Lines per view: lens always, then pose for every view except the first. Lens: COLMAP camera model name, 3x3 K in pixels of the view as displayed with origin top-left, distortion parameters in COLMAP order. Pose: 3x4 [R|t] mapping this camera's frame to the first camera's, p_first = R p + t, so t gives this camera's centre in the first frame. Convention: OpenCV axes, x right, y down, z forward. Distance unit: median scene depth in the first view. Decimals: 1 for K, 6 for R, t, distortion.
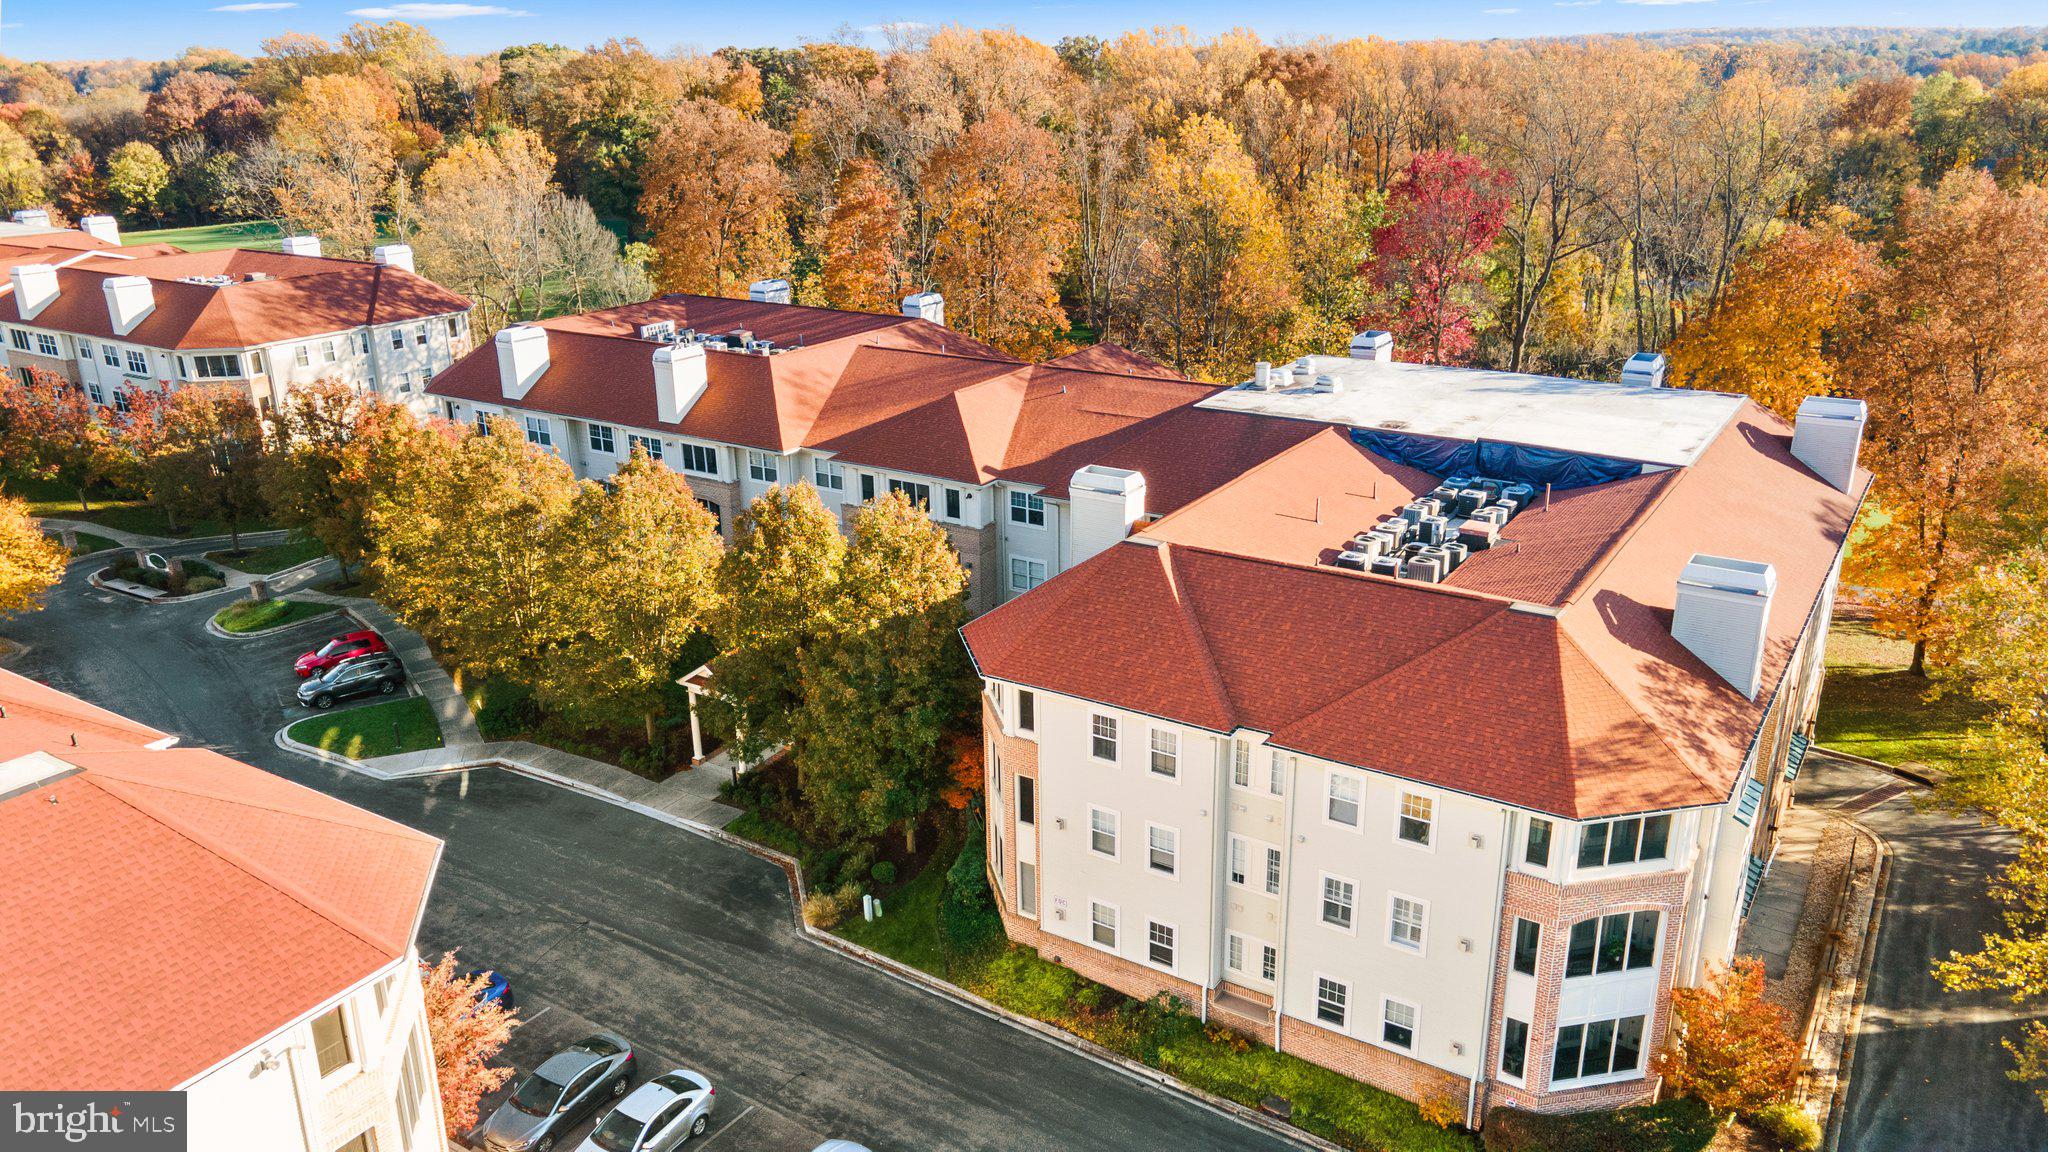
lens RADIAL K [[1493.9, 0, 1012.4], [0, 1493.9, 582.5], [0, 0, 1]] dist [0.046698, 0.003912]
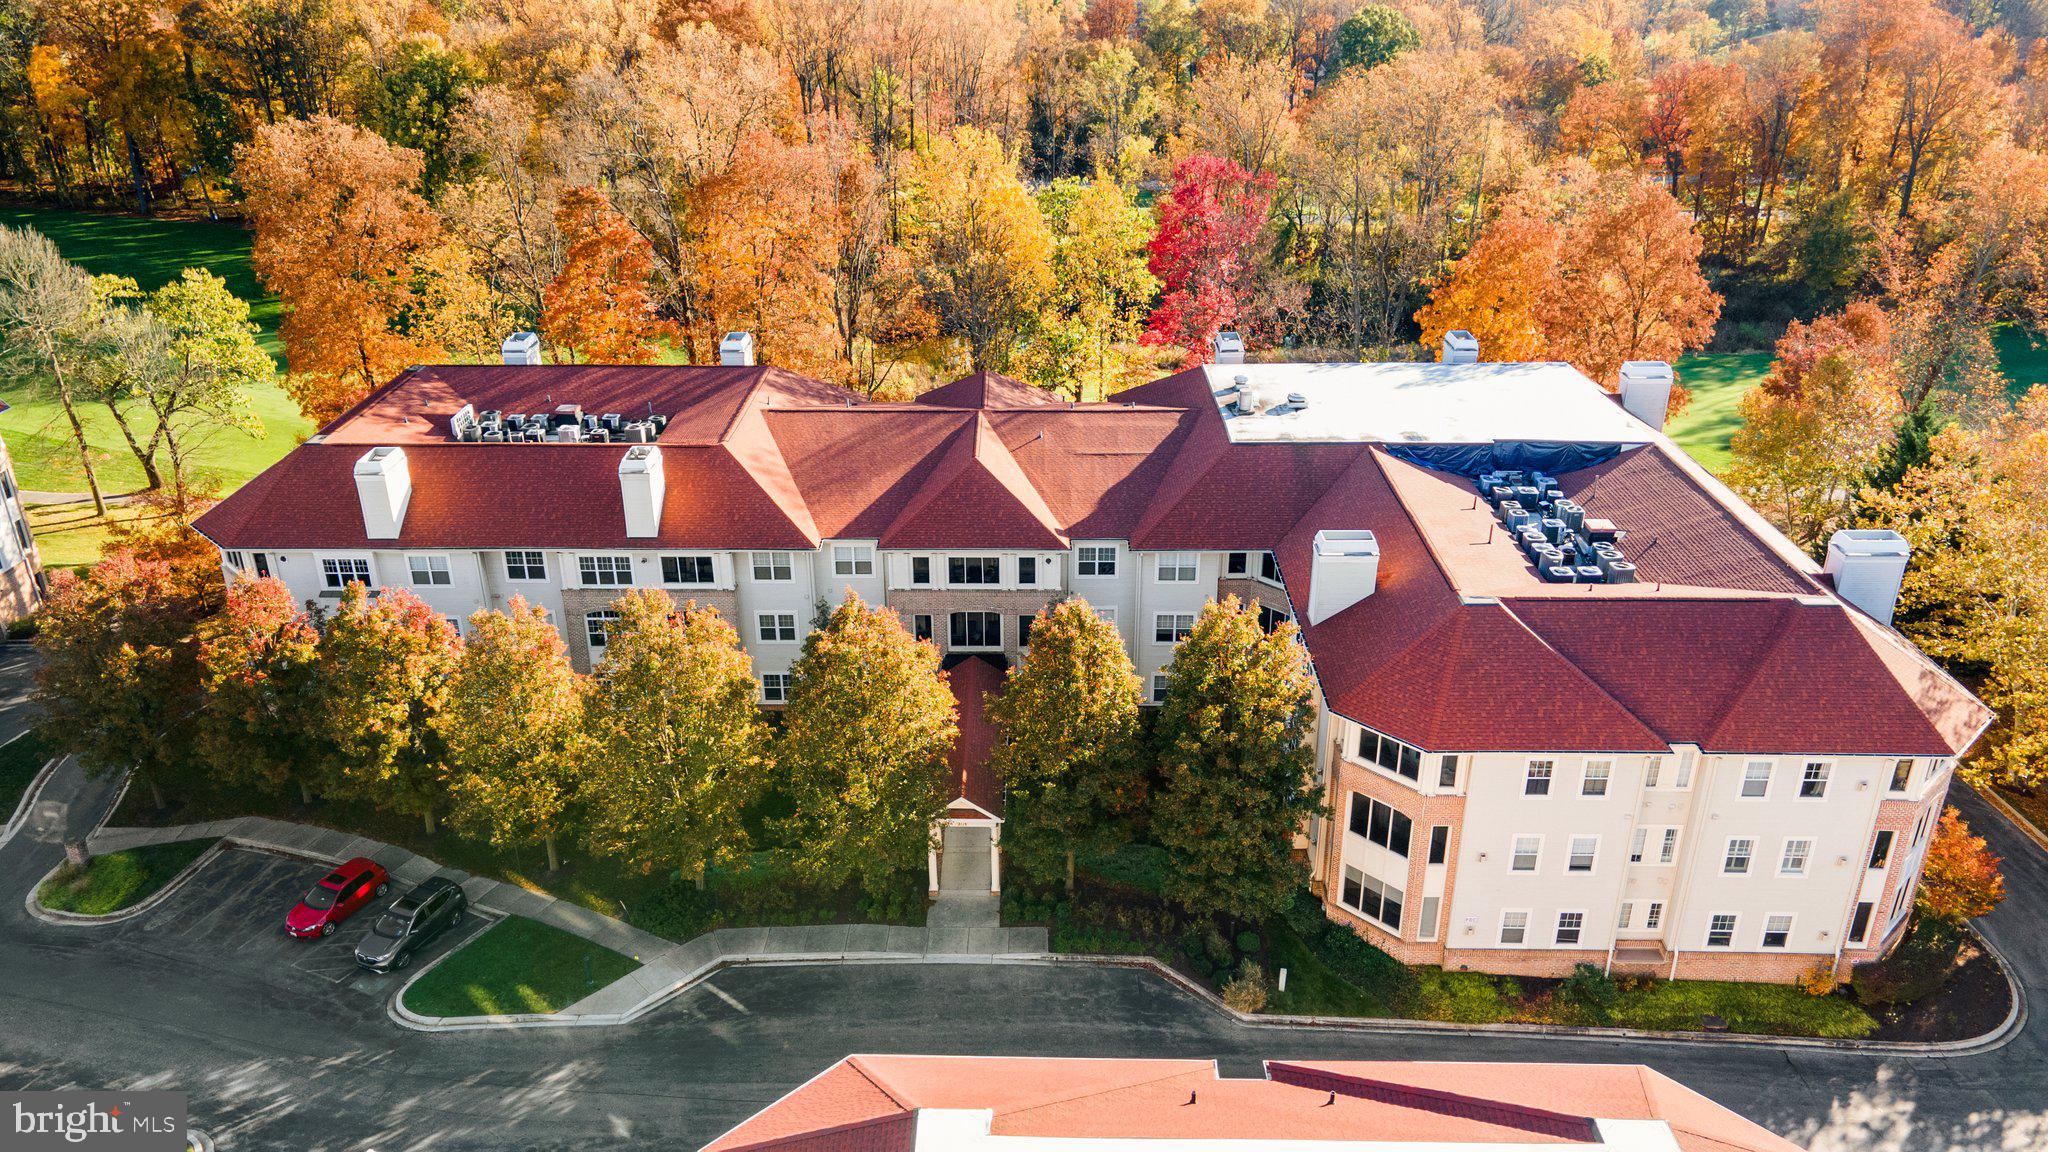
lens RADIAL K [[1493.9, 0, 1012.4], [0, 1493.9, 582.5], [0, 0, 1]] dist [0.046698, 0.003912]
pose [[0.846631, -0.211814, 0.488212, -0.650898], [0.171584, 0.977035, 0.126341, -0.208447], [-0.503761, -0.023195, 0.863532, 0.148273]]
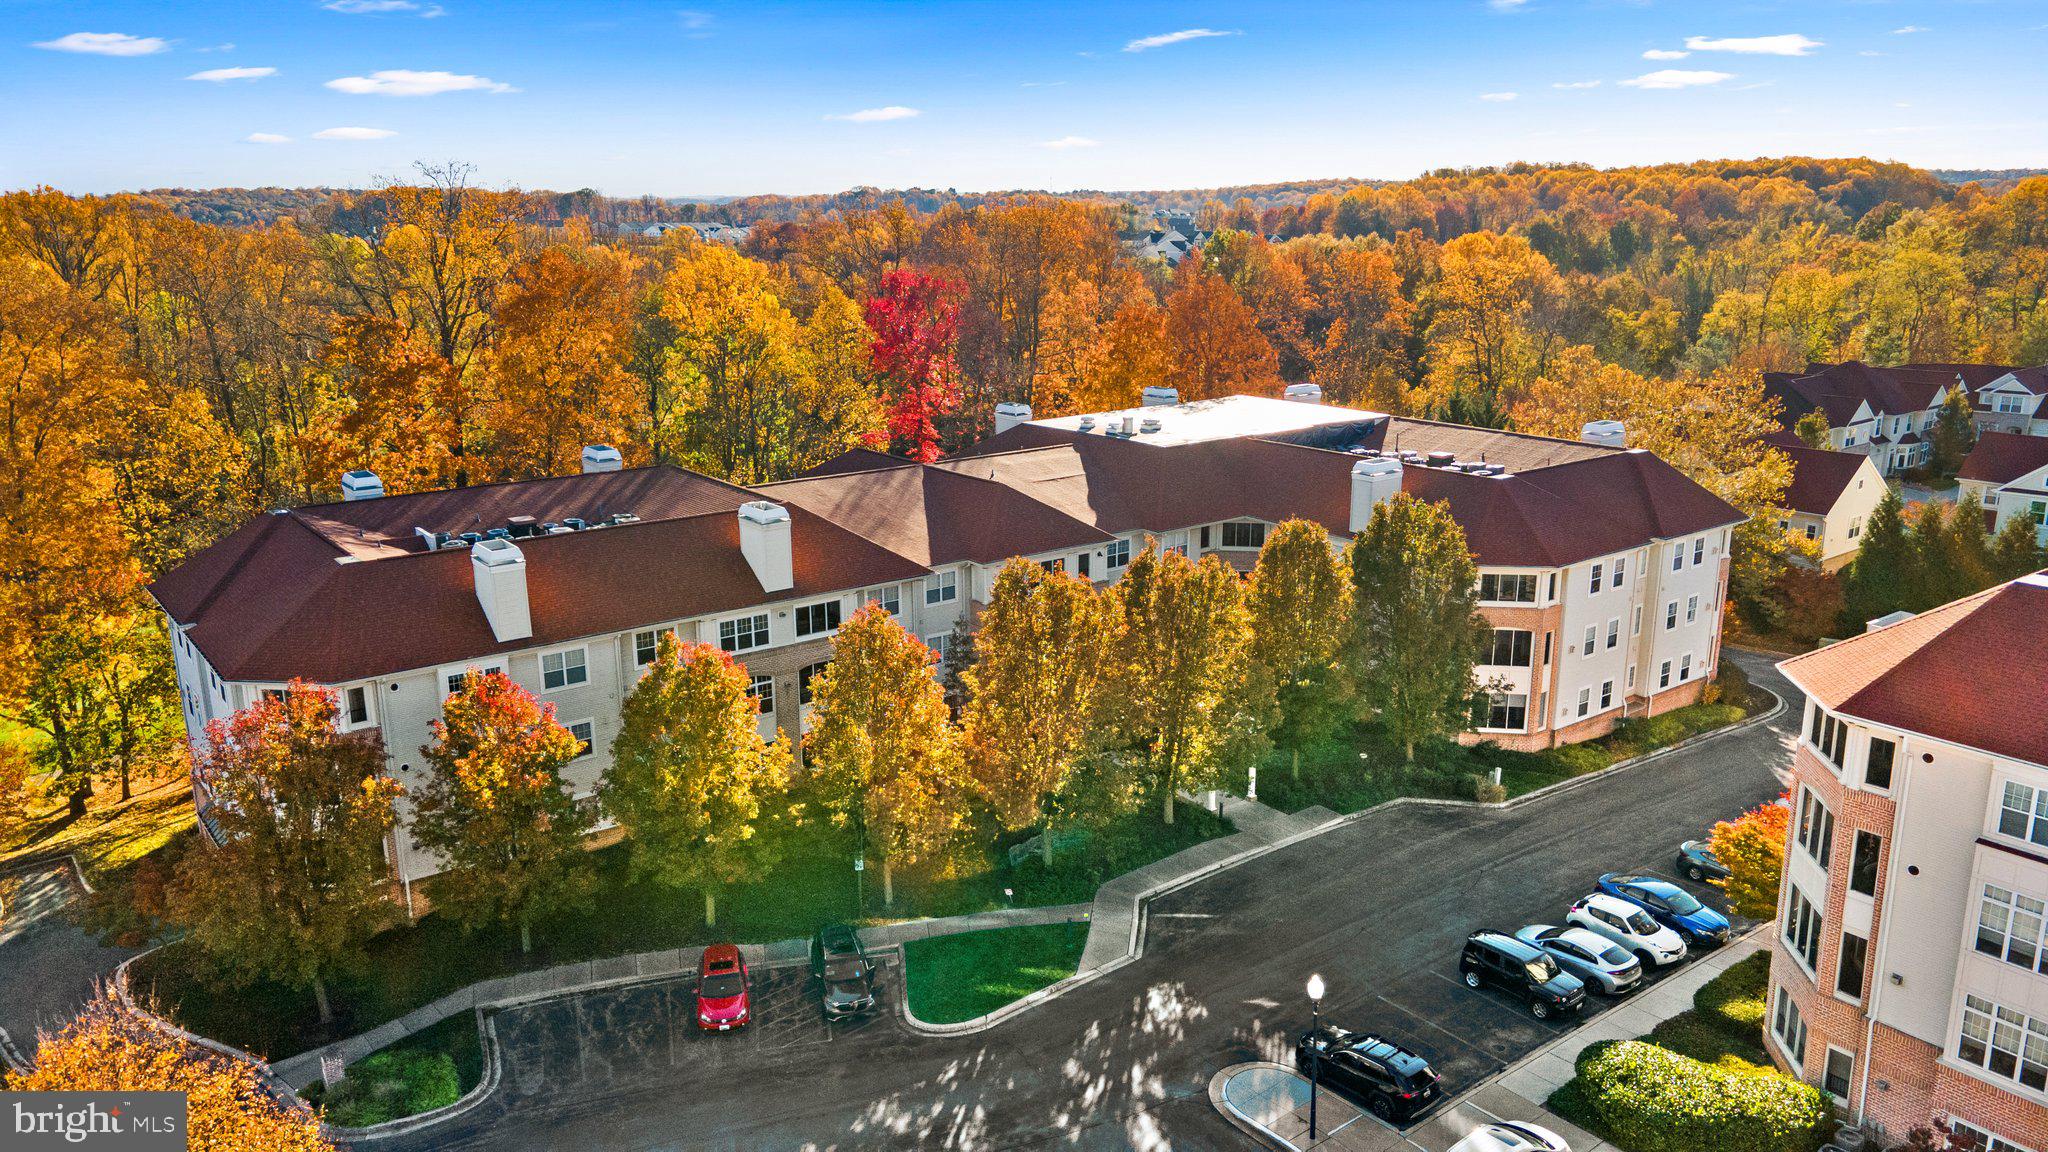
lens RADIAL K [[1493.9, 0, 1012.4], [0, 1493.9, 582.5], [0, 0, 1]] dist [0.046698, 0.003912]
pose [[0.339009, -0.221373, 0.914367, -1.313979], [0.317258, 0.941890, 0.110410, -0.219802], [-0.885675, 0.252660, 0.389541, 0.720856]]
